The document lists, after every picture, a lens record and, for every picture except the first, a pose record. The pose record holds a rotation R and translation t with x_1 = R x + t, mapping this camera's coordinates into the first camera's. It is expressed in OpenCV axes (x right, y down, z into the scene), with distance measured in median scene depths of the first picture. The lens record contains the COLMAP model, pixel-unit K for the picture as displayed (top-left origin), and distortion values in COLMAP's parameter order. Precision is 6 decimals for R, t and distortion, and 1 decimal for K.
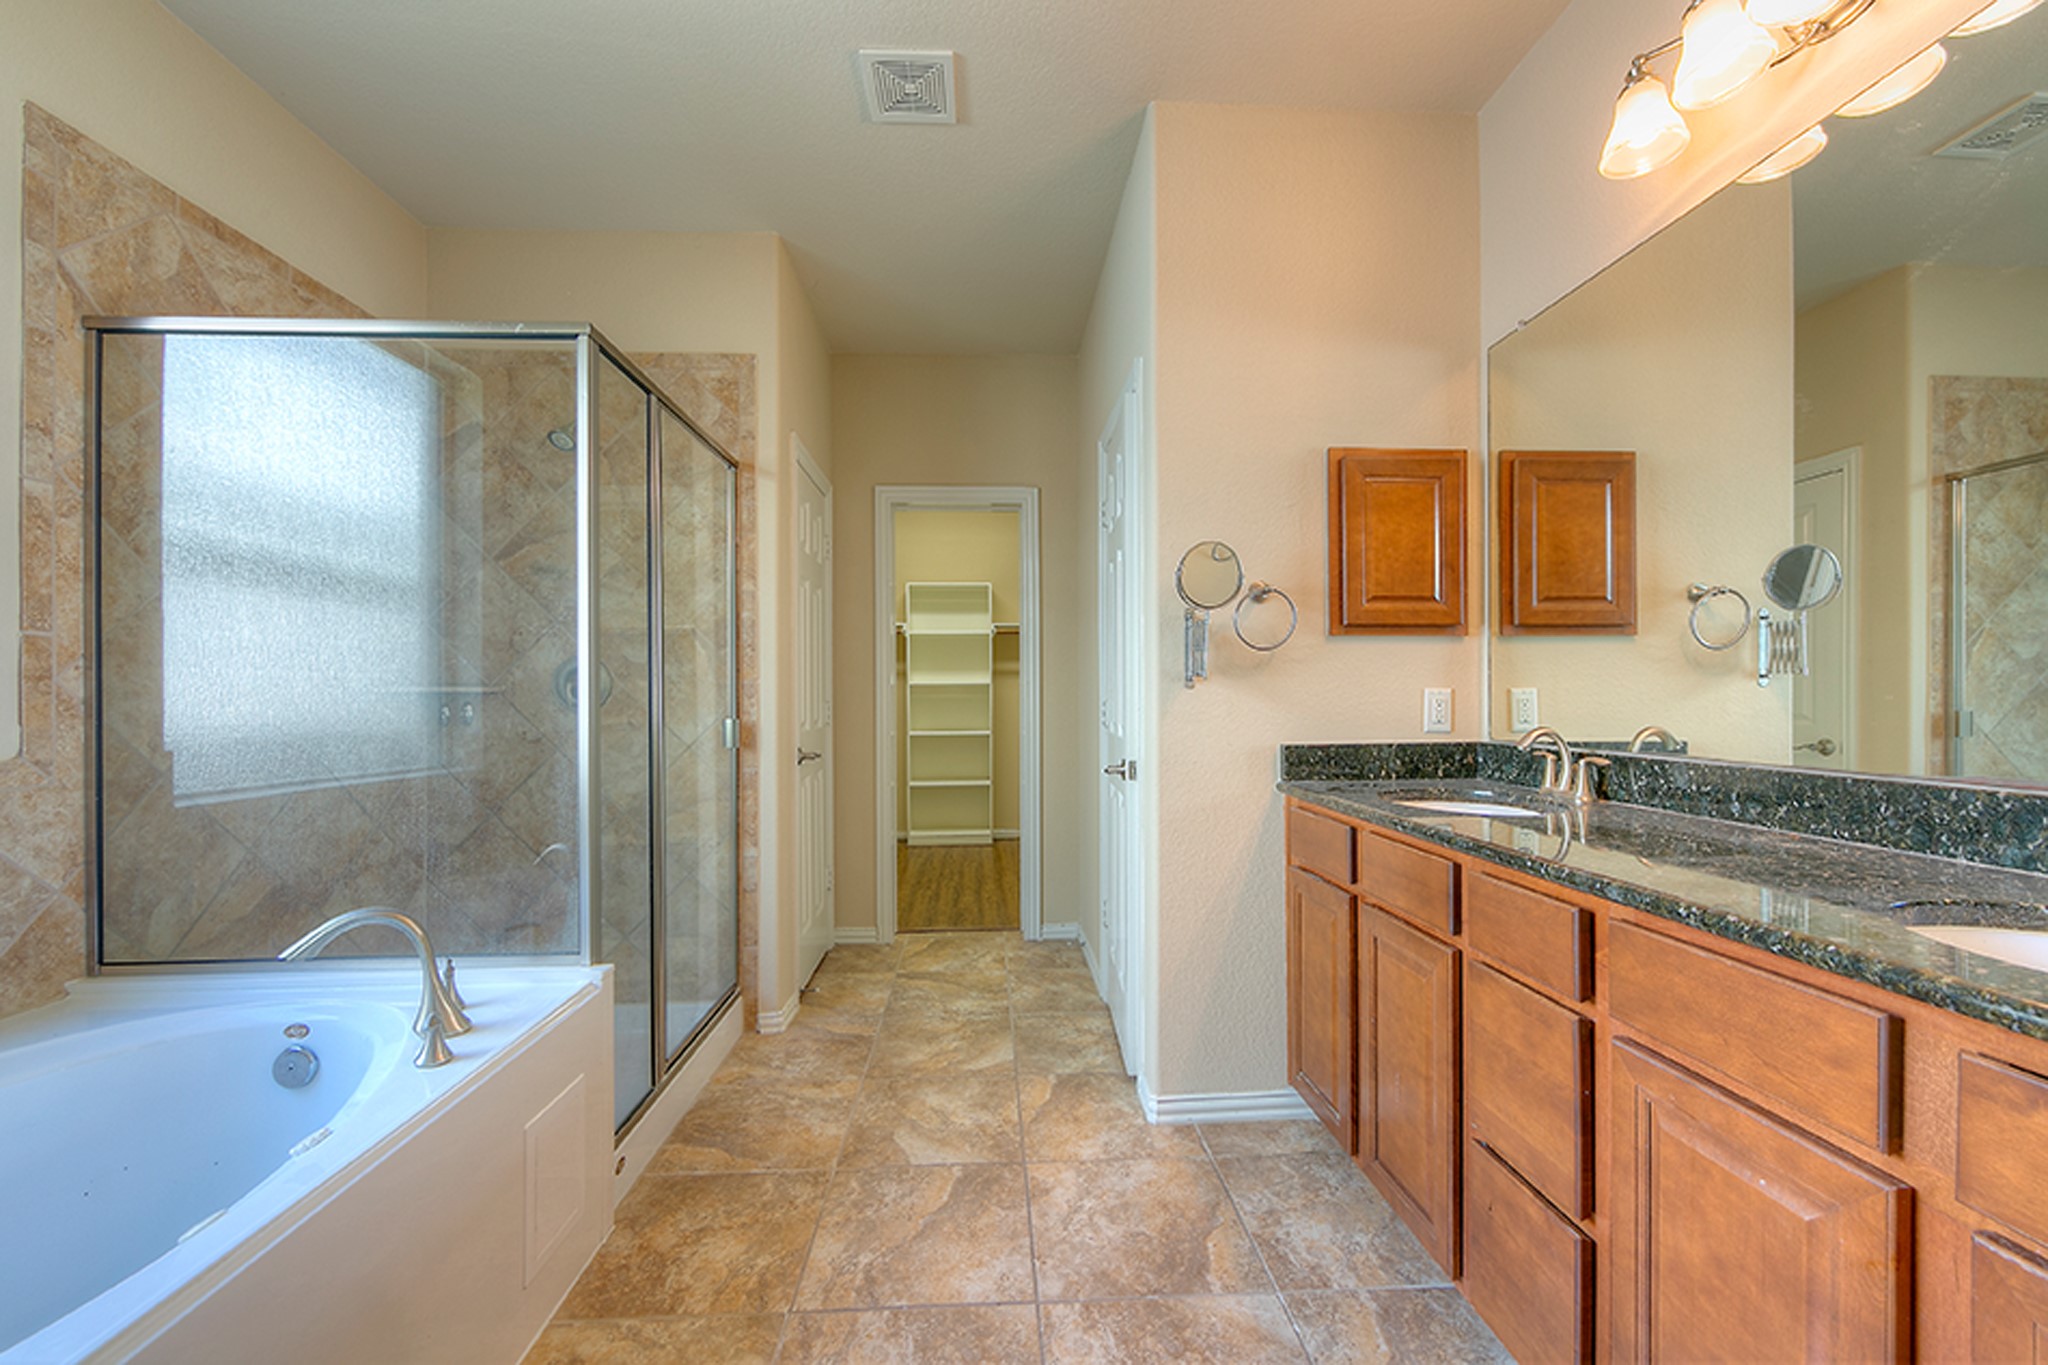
lens RADIAL K [[843.5, 0, 1010.9], [0, 843.5, 697.8], [0, 0, 1]] dist [-0.002897, 0.000075]
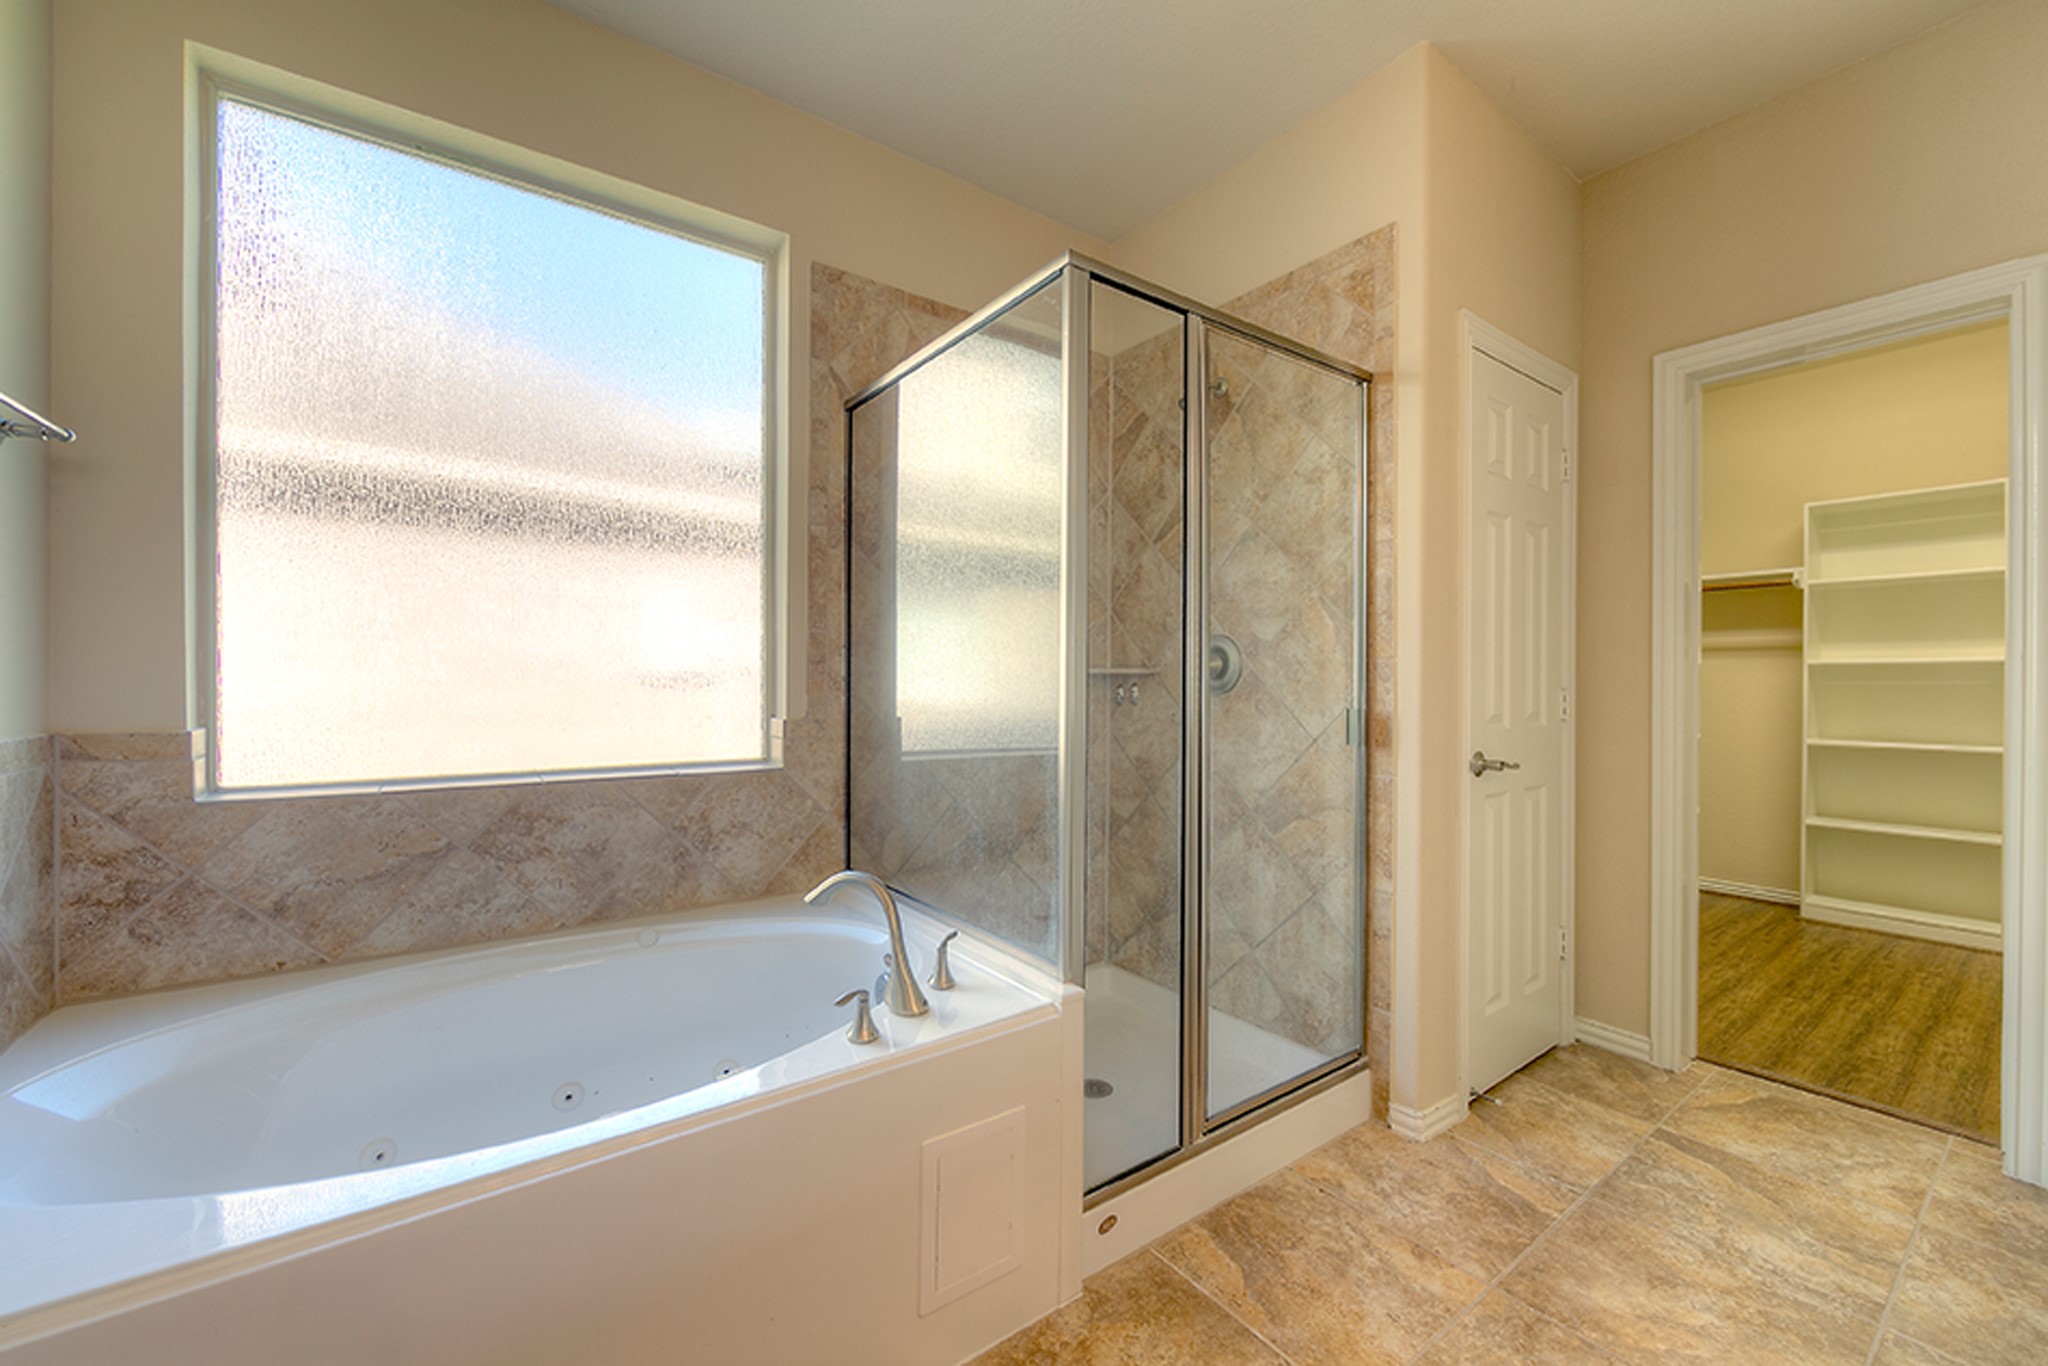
lens RADIAL K [[805.5, 0, 1036.9], [0, 805.5, 682.9], [0, 0, 1]] dist [-0.002568, -0.000257]
pose [[0.550066, 0.009530, -0.835067, 0.122629], [-0.009606, 0.999941, 0.005084, 0.000881], [0.835066, 0.005225, 0.550125, 0.343496]]
